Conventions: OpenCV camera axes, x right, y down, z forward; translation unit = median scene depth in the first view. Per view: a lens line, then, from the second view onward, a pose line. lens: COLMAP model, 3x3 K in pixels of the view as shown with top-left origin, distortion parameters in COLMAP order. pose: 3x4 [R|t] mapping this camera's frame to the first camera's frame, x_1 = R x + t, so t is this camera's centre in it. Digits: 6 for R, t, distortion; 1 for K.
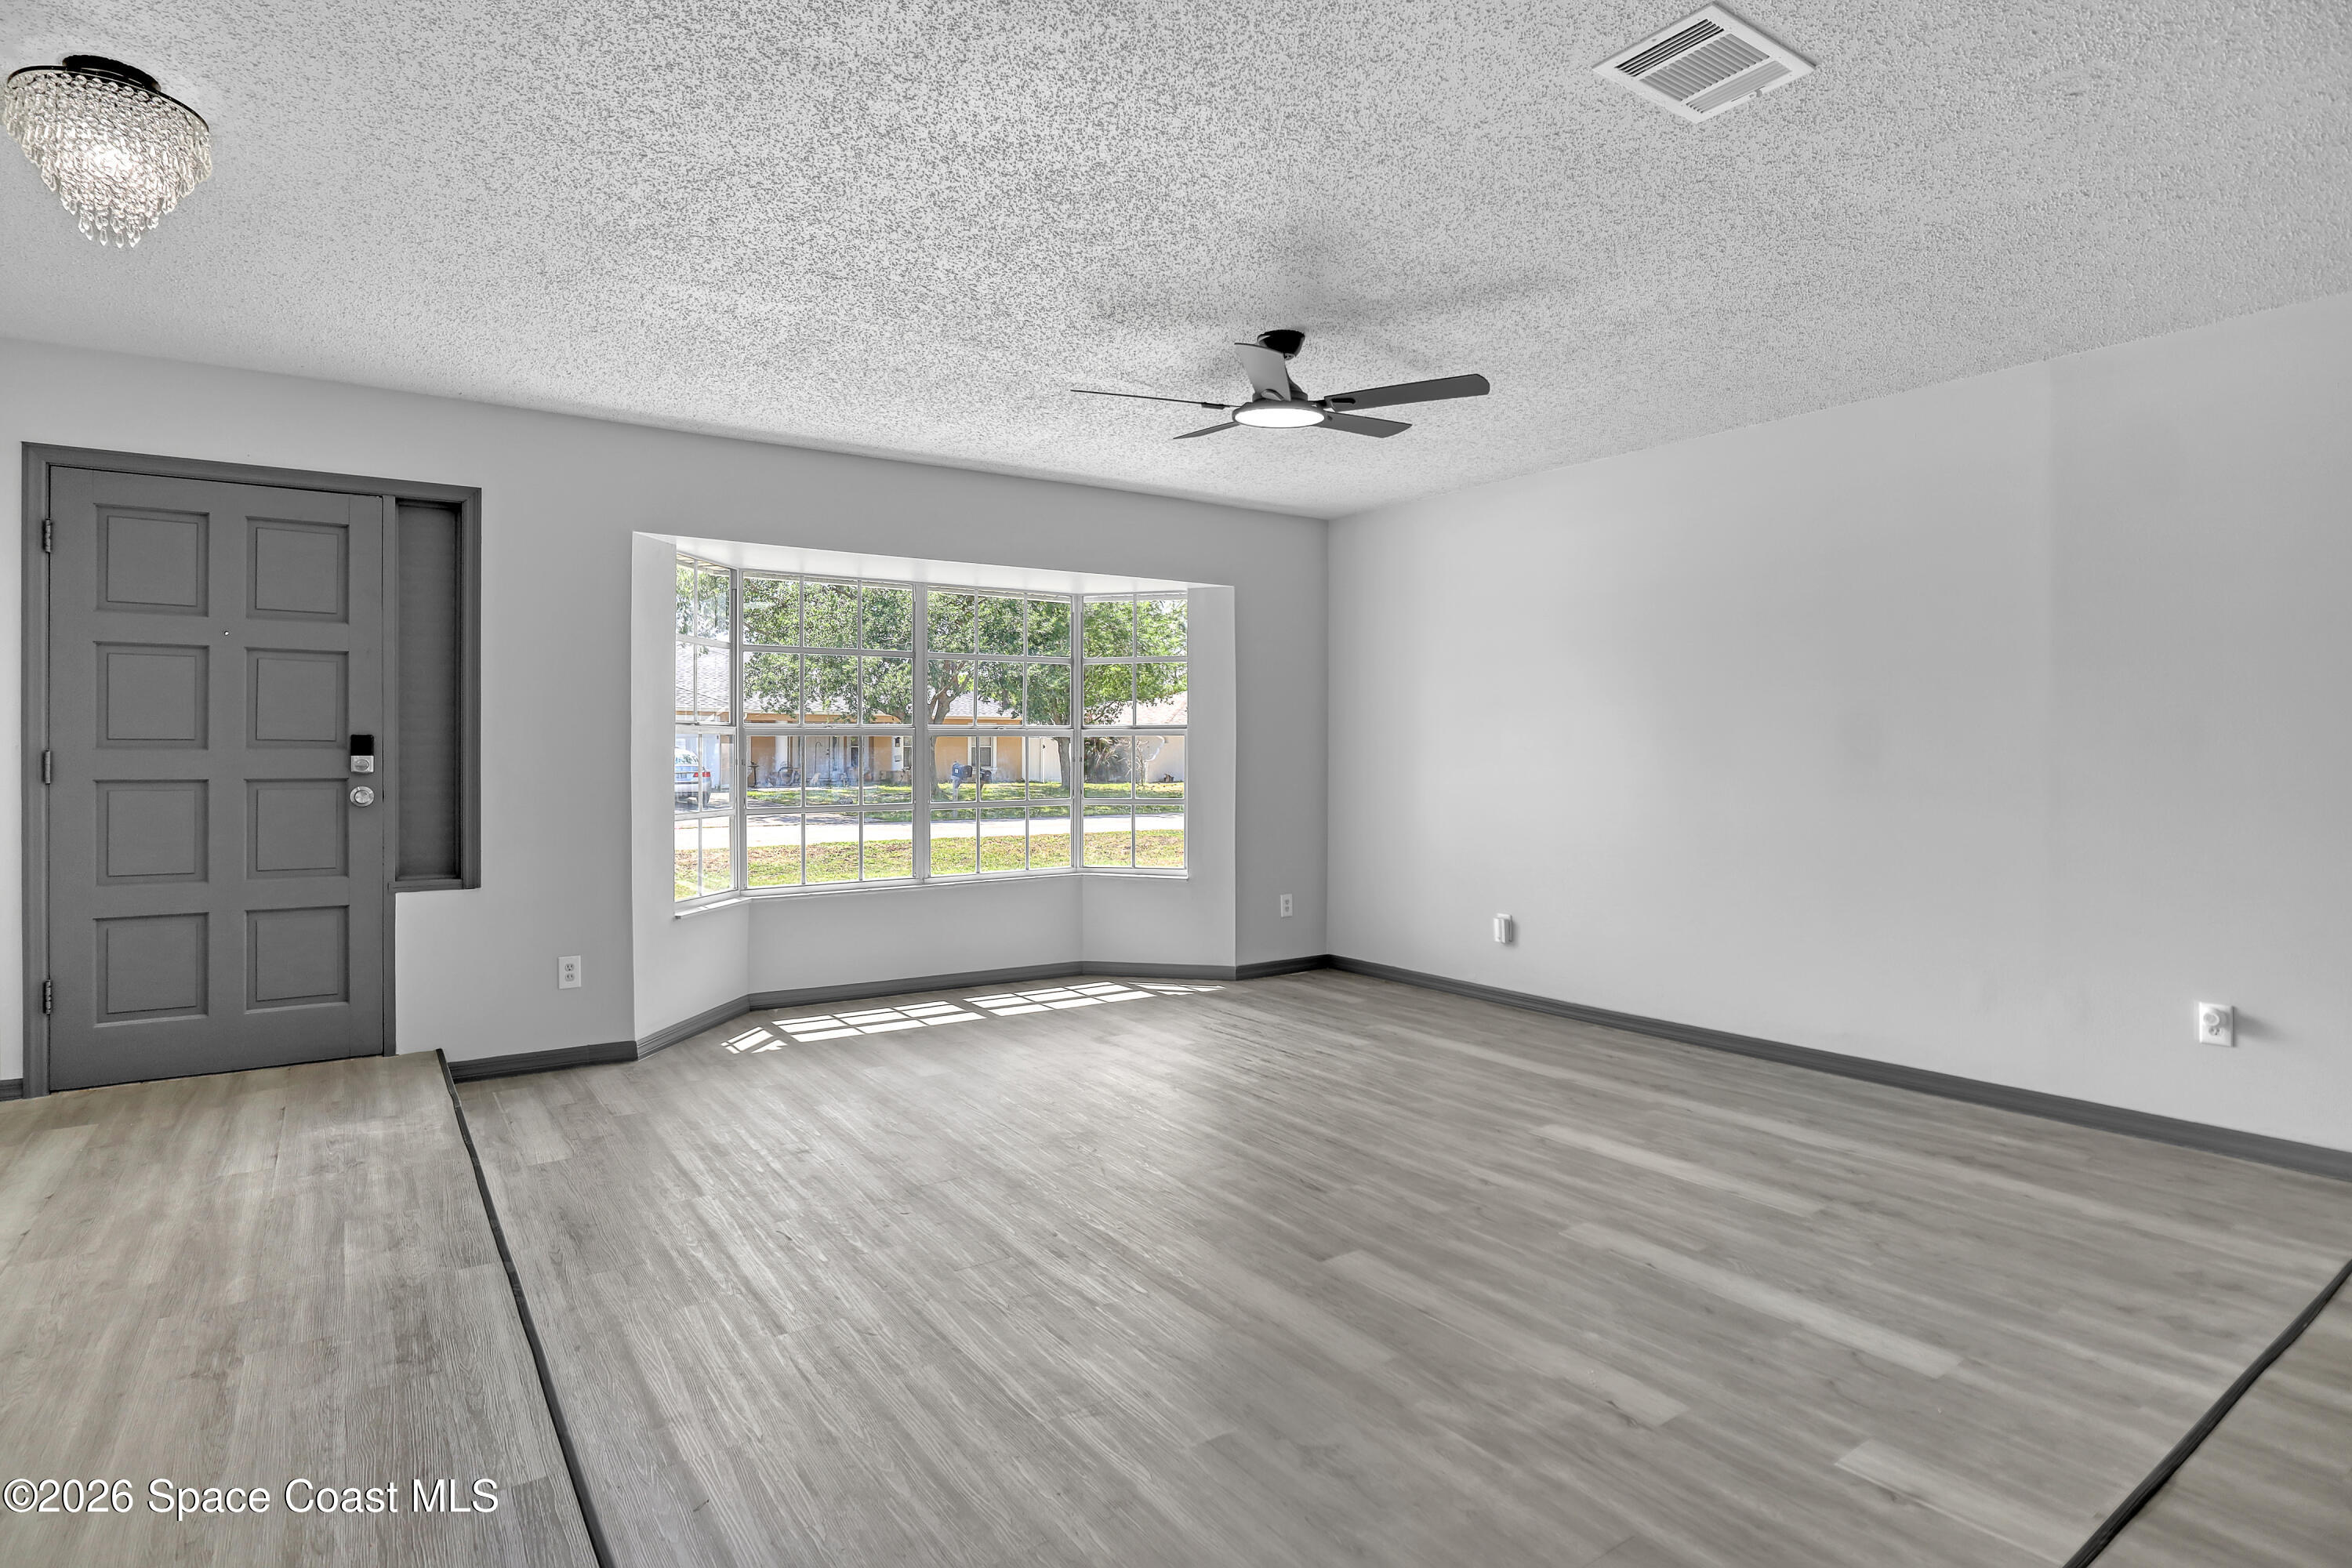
lens RADIAL K [[1201.0, 0, 1170.8], [0, 1201.0, 759.0], [0, 0, 1]] dist [-0.026382, -0.000870]
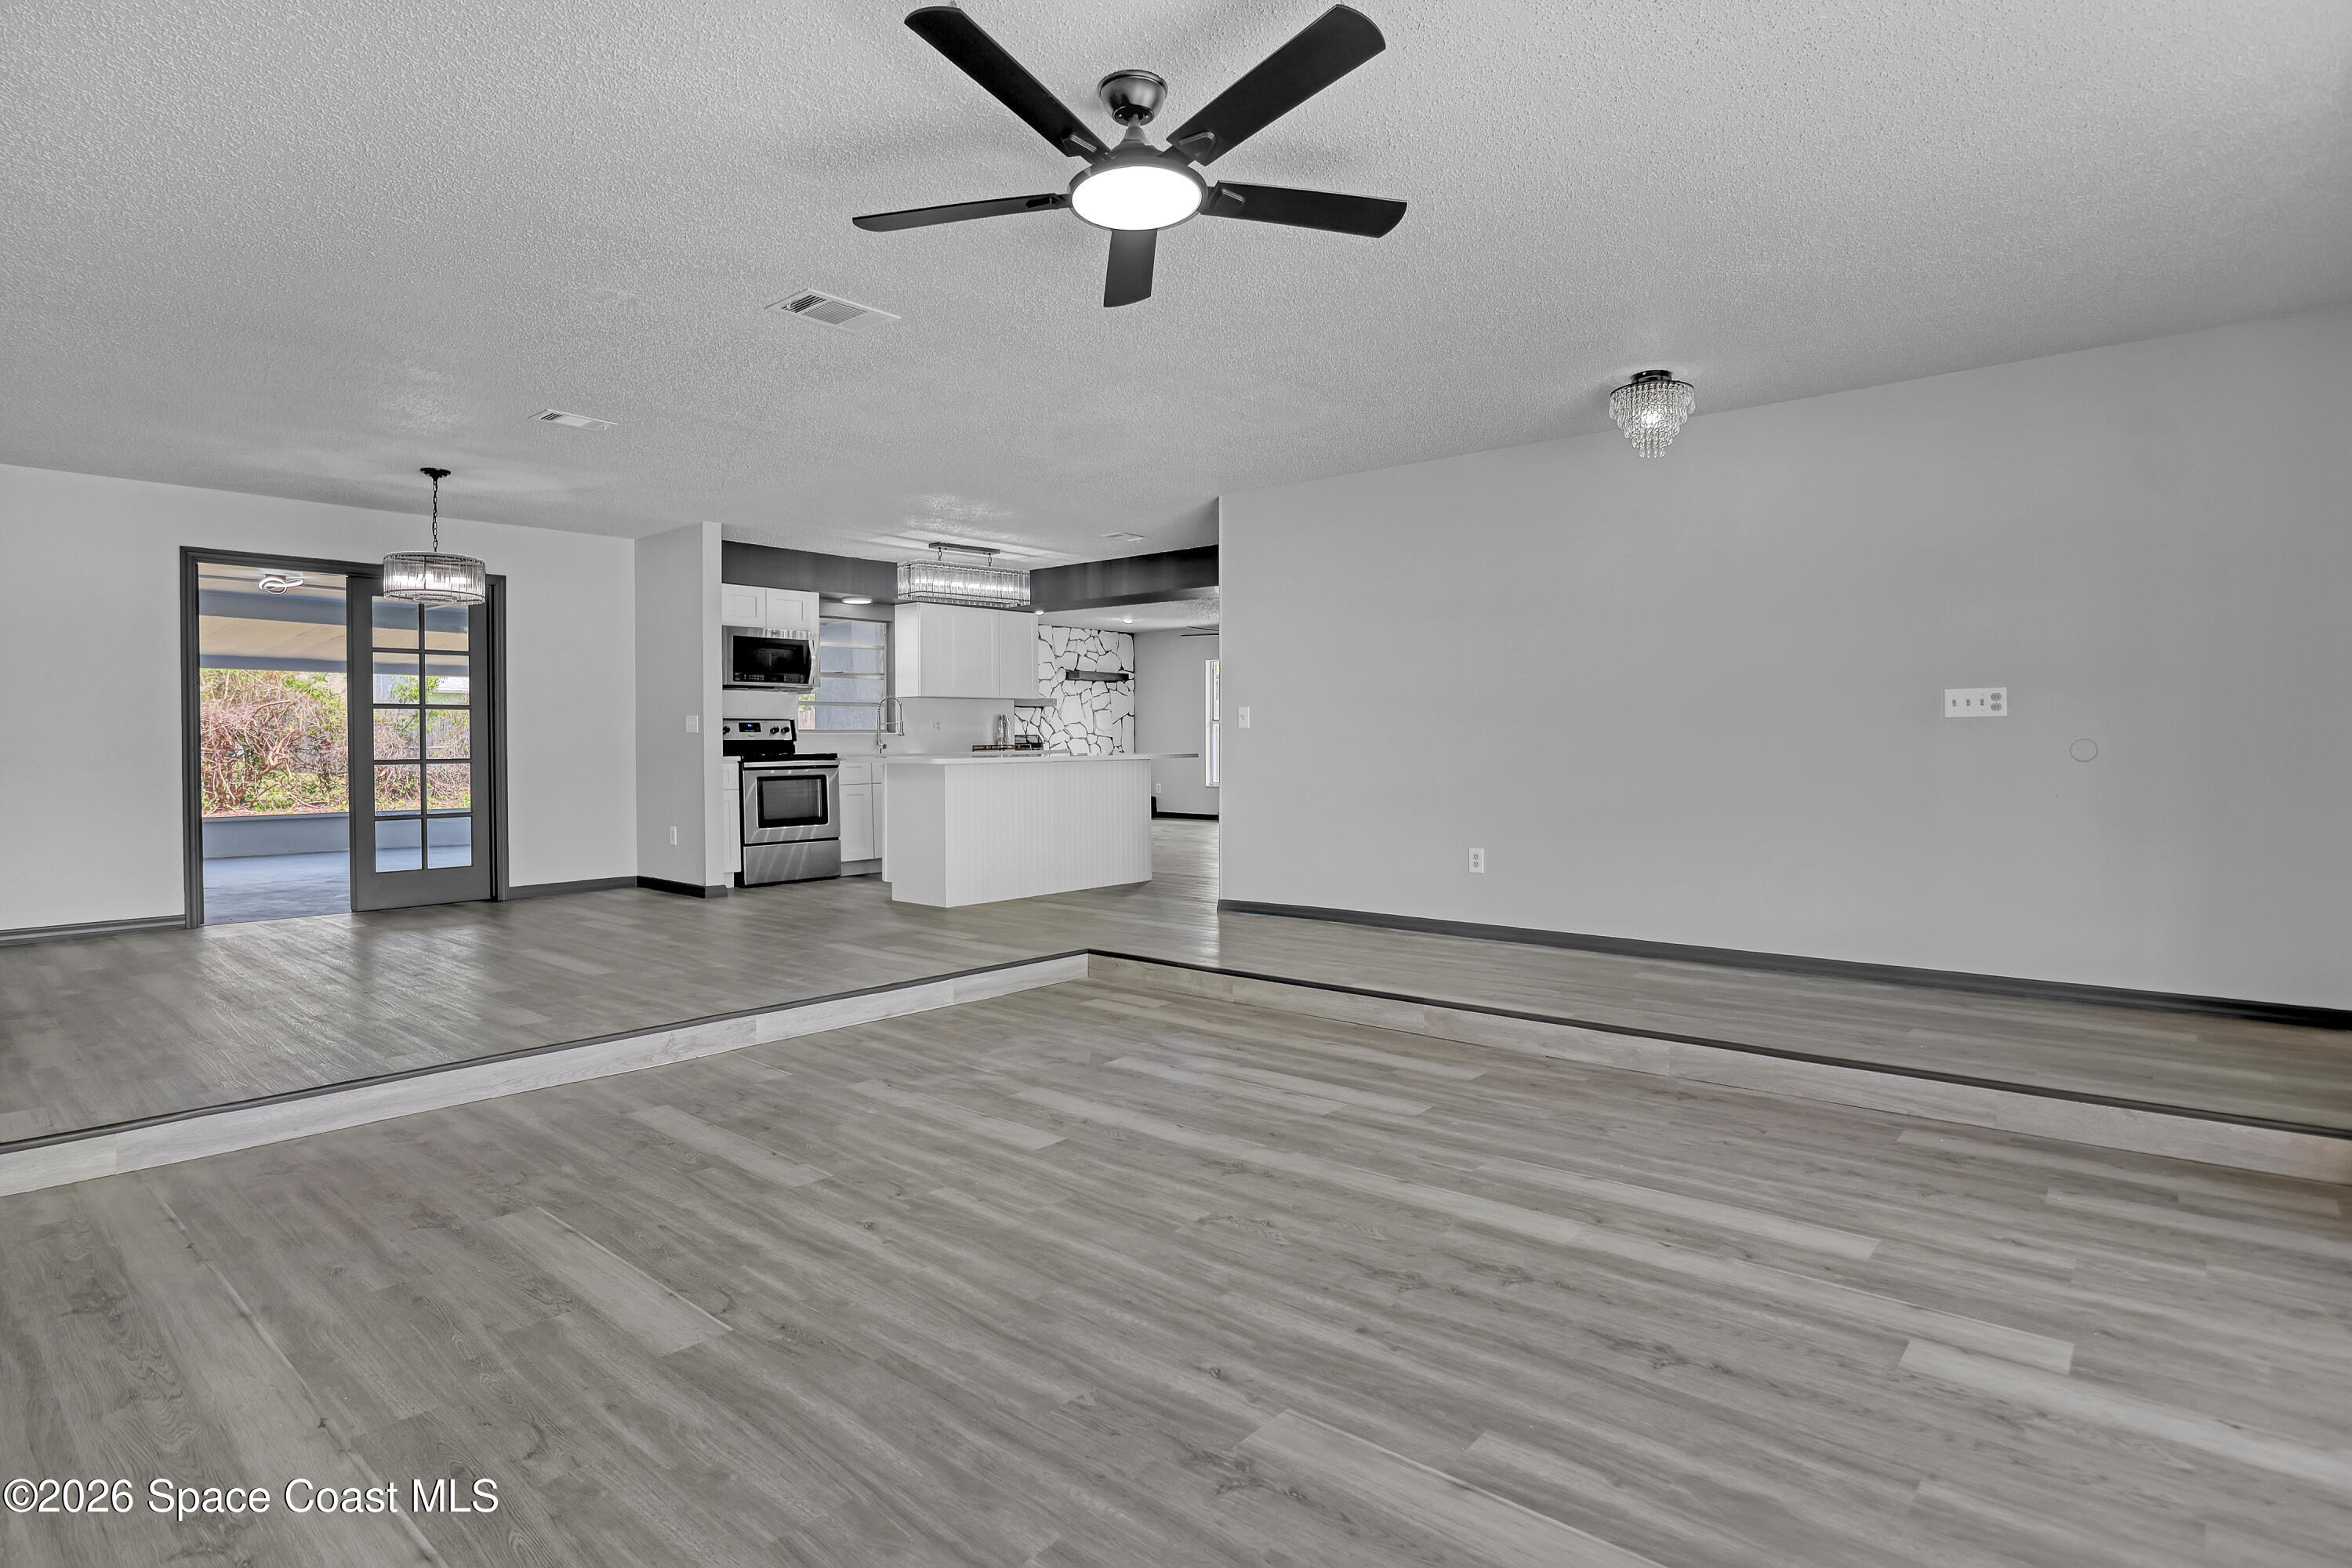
lens RADIAL K [[1208.2, 0, 1205.3], [0, 1208.2, 743.3], [0, 0, 1]] dist [-0.049049, 0.000352]
pose [[-0.962247, 0.003768, -0.272151, 0.247273], [0.002259, 0.999980, 0.005858, 0.025244], [0.272167, 0.005022, -0.962237, 1.712034]]
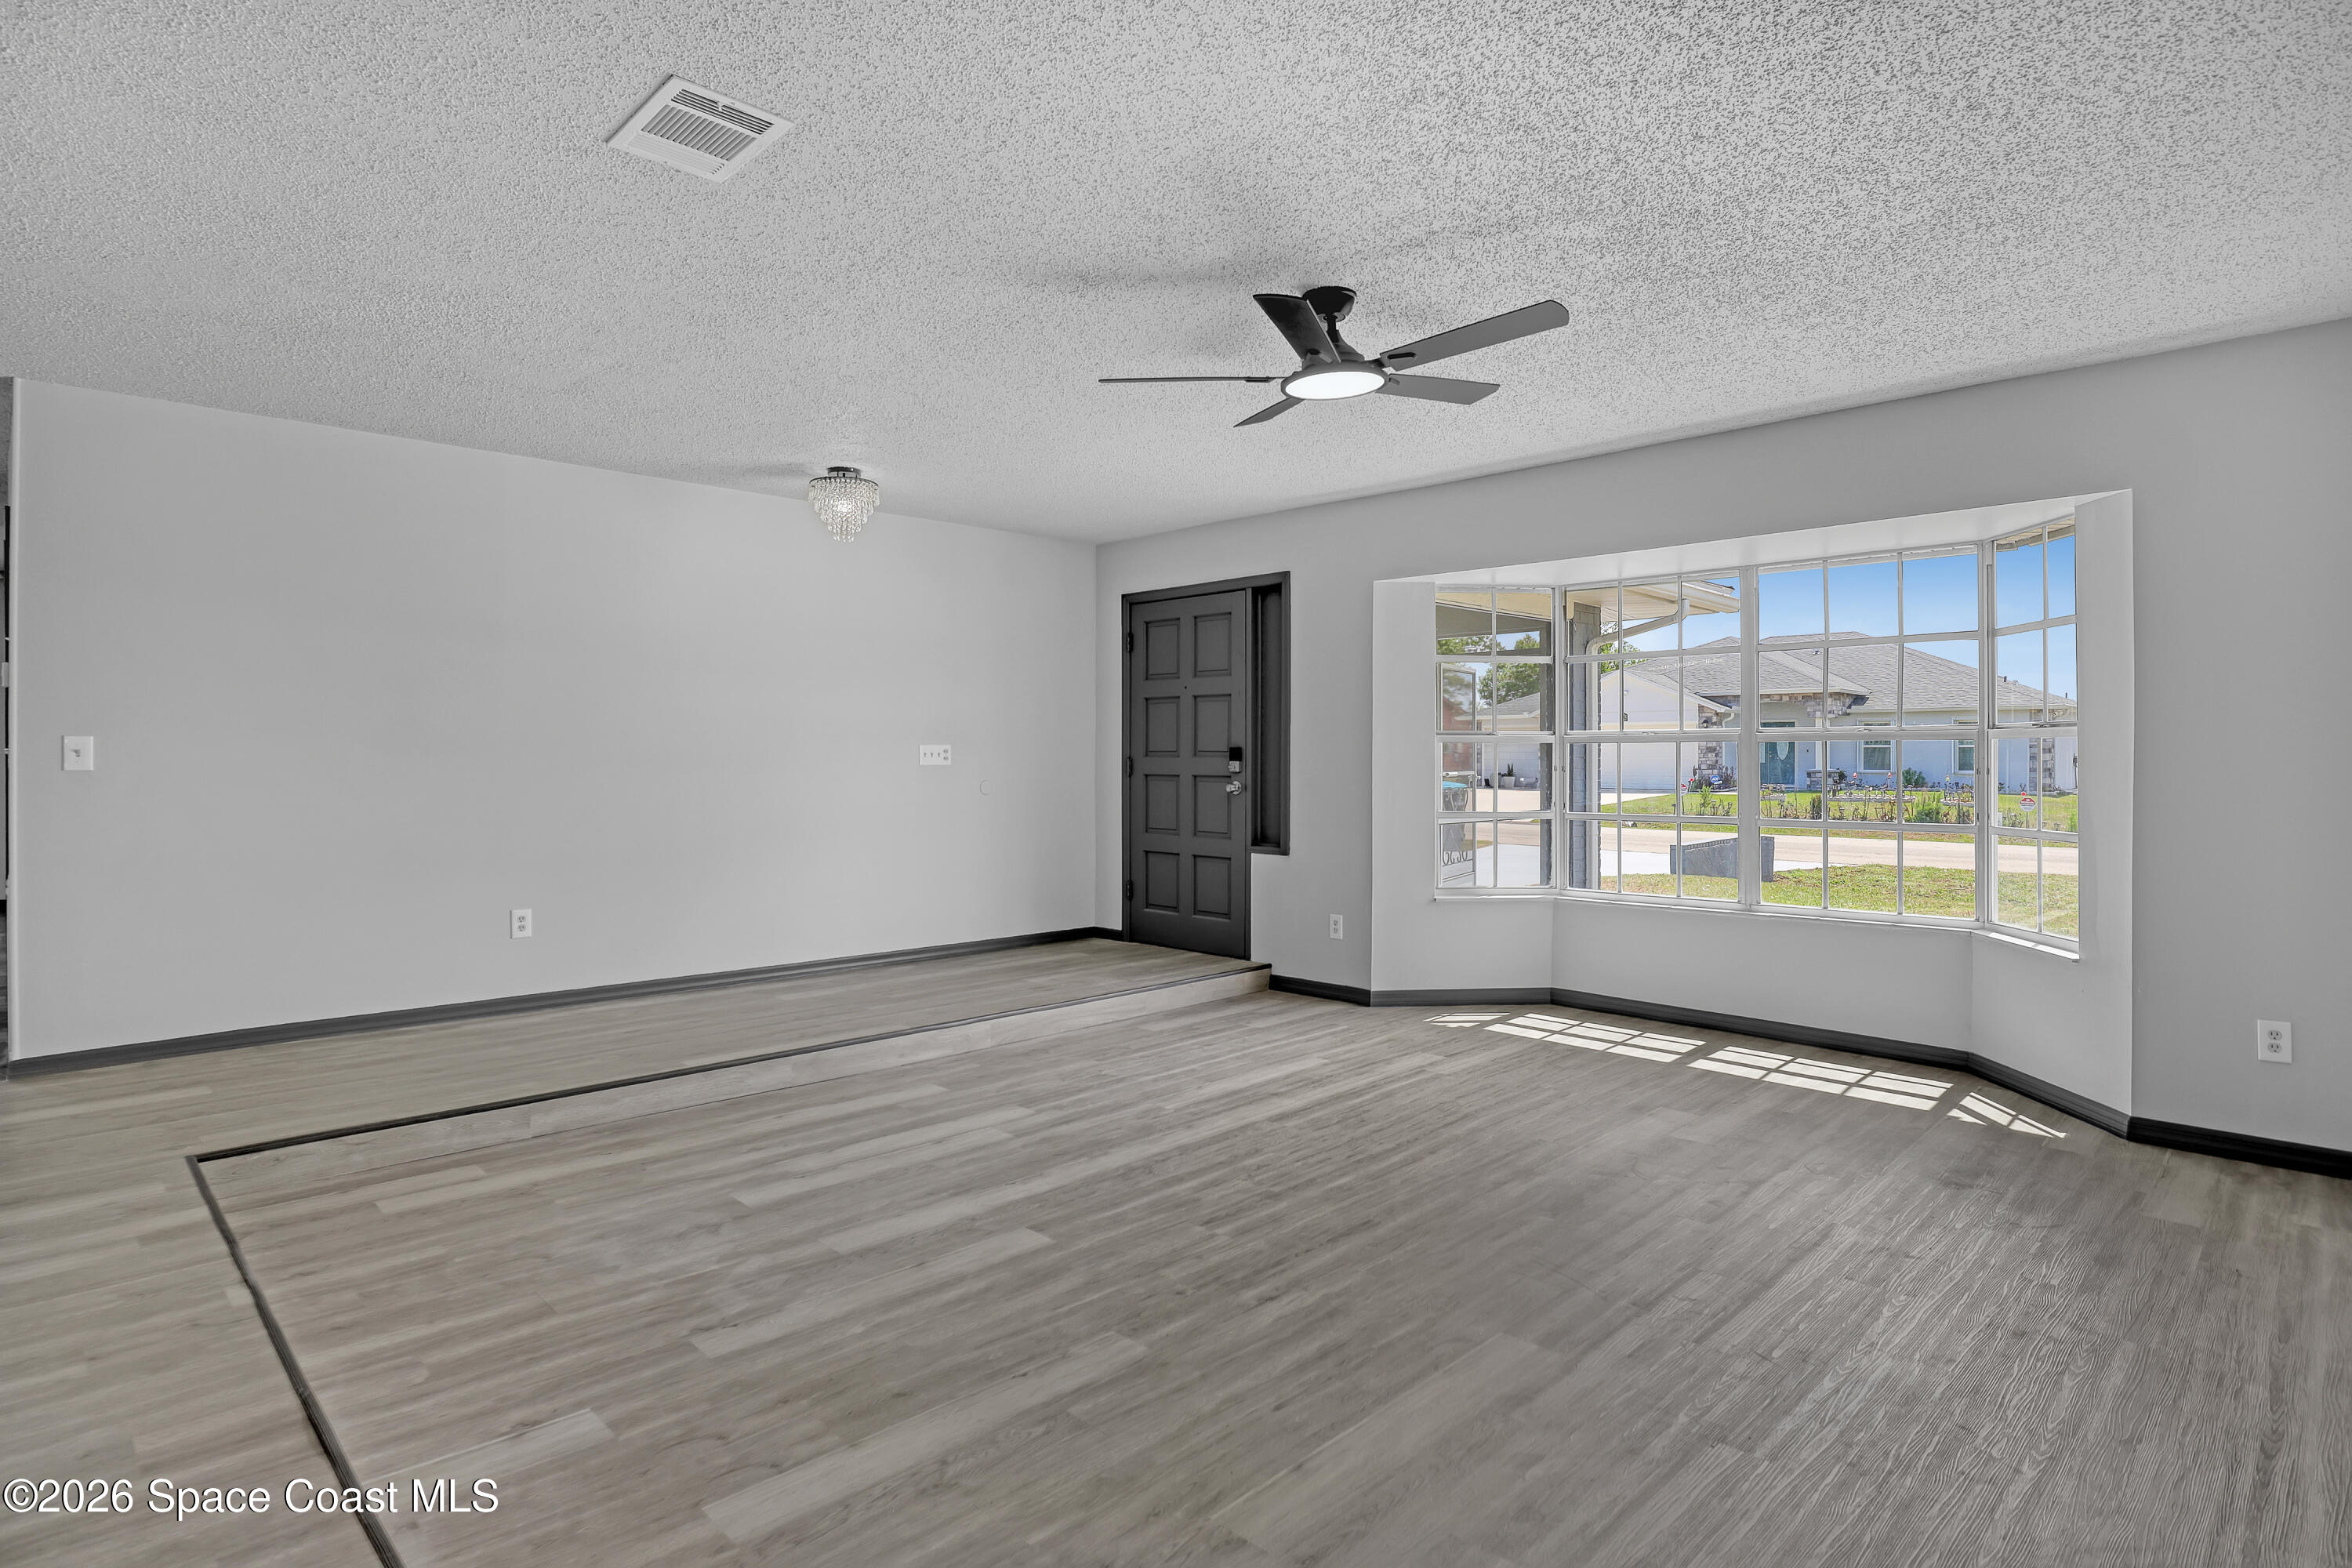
lens RADIAL K [[1201.0, 0, 1170.8], [0, 1201.0, 759.0], [0, 0, 1]] dist [-0.026382, -0.000870]
pose [[0.177710, 0.000017, -0.984083, 0.968705], [-0.007438, 0.999971, -0.001325, -0.003092], [0.984055, 0.007555, 0.177706, 0.742885]]
